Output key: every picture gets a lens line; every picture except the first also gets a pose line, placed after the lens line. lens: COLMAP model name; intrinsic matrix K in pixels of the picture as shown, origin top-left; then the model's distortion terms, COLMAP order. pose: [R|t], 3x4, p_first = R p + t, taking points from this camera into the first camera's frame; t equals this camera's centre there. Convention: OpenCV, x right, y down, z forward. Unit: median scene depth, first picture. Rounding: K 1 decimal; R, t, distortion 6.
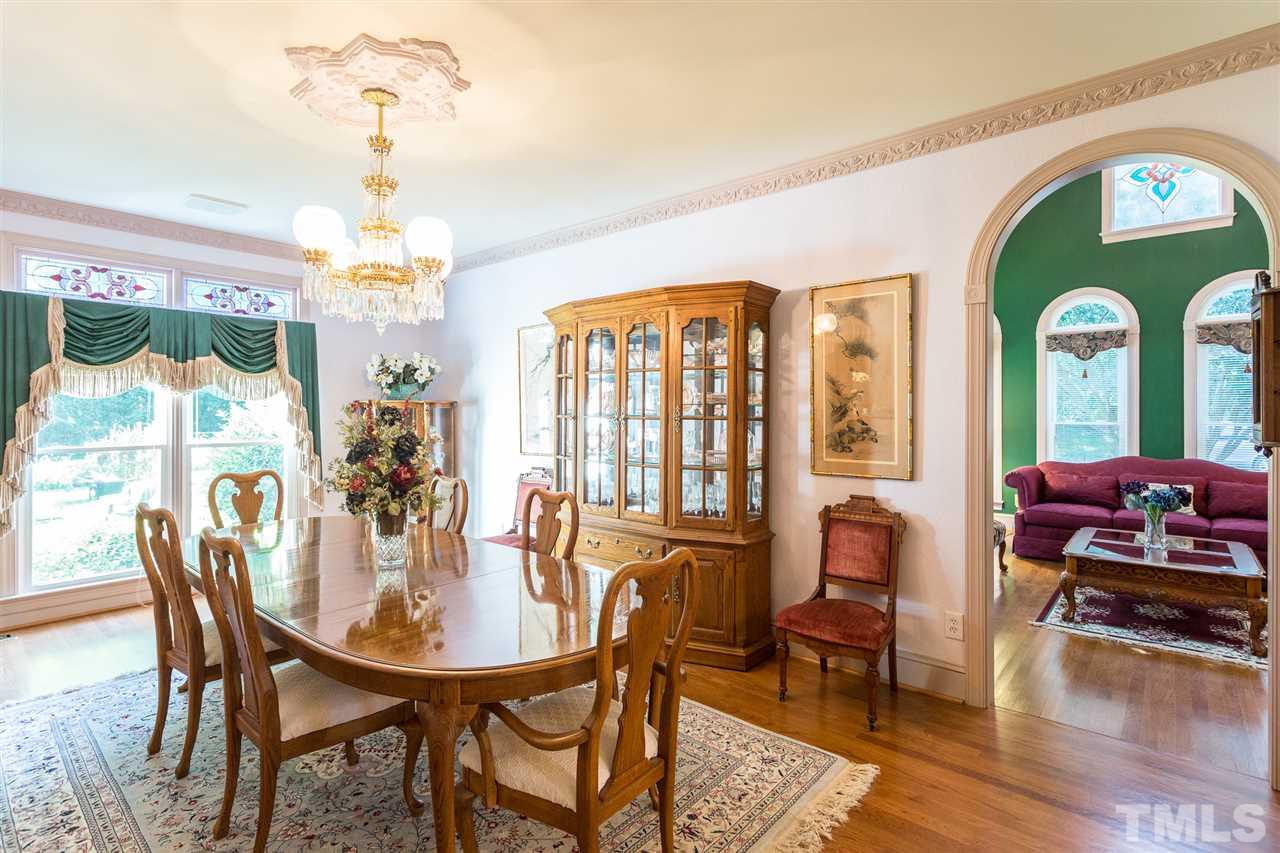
lens RADIAL K [[619.8, 0, 634.4], [0, 619.8, 414.3], [0, 0, 1]] dist [0.004558, 0.000172]
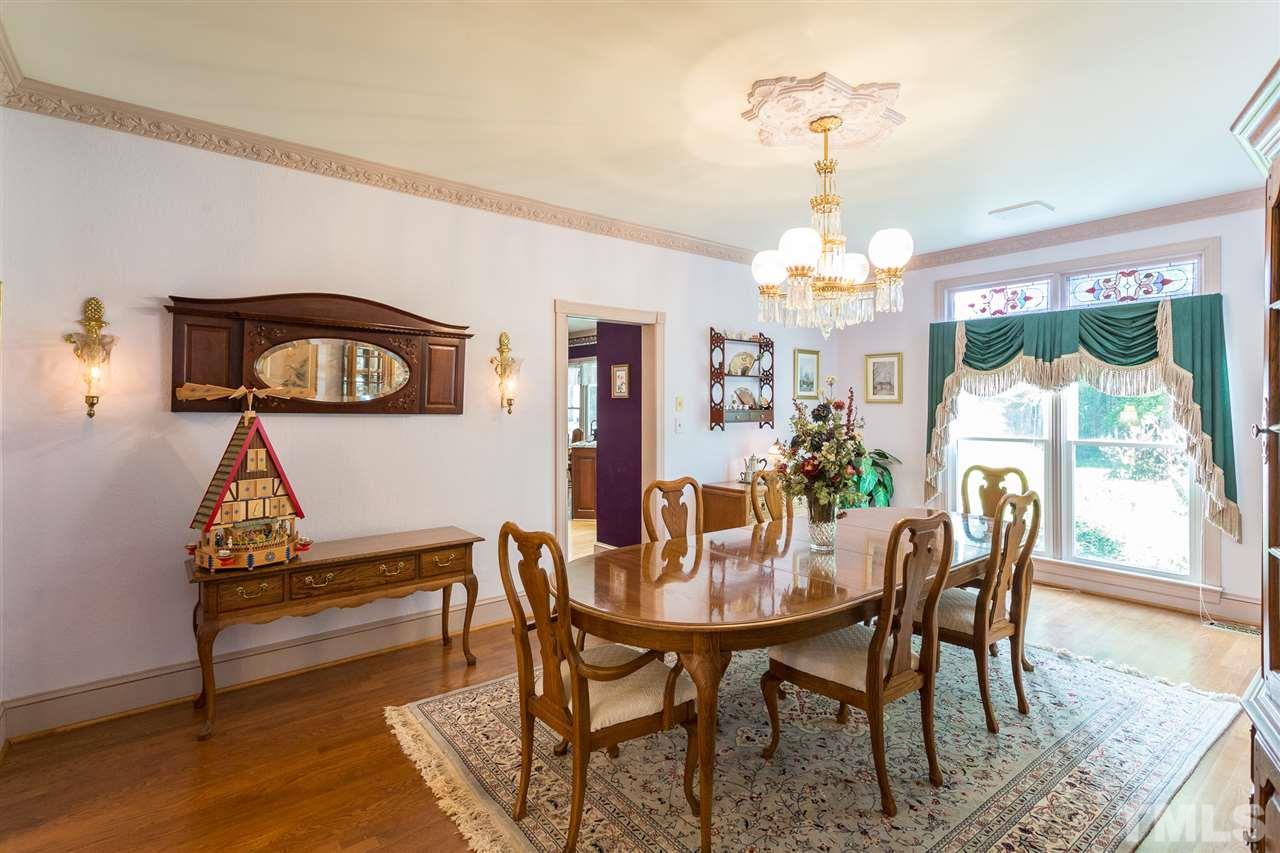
lens RADIAL K [[619.8, 0, 637.0], [0, 619.8, 421.6], [0, 0, 1]] dist [0.004558, 0.000172]
pose [[-0.201015, 0.022152, -0.979338, 0.440923], [-0.008657, 0.999665, 0.024389, -0.001642], [0.979550, 0.013380, -0.200756, 0.525854]]
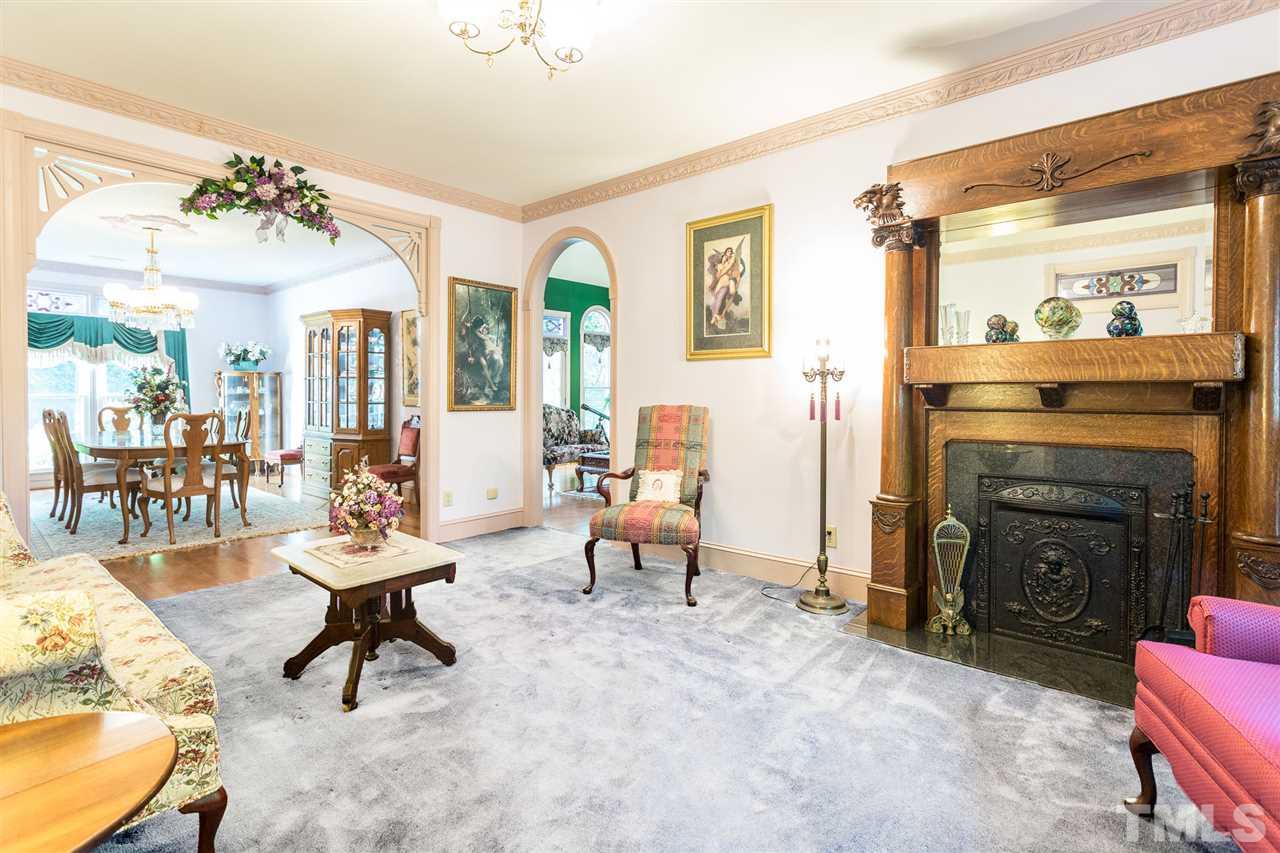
lens RADIAL K [[596.9, 0, 633.7], [0, 596.9, 406.8], [0, 0, 1]] dist [0.002128, -0.000295]
pose [[0.999913, 0.003574, 0.012708, 0.752274], [-0.003768, 0.999876, 0.015303, 0.051181], [-0.012652, -0.015349, 0.999802, -0.686413]]
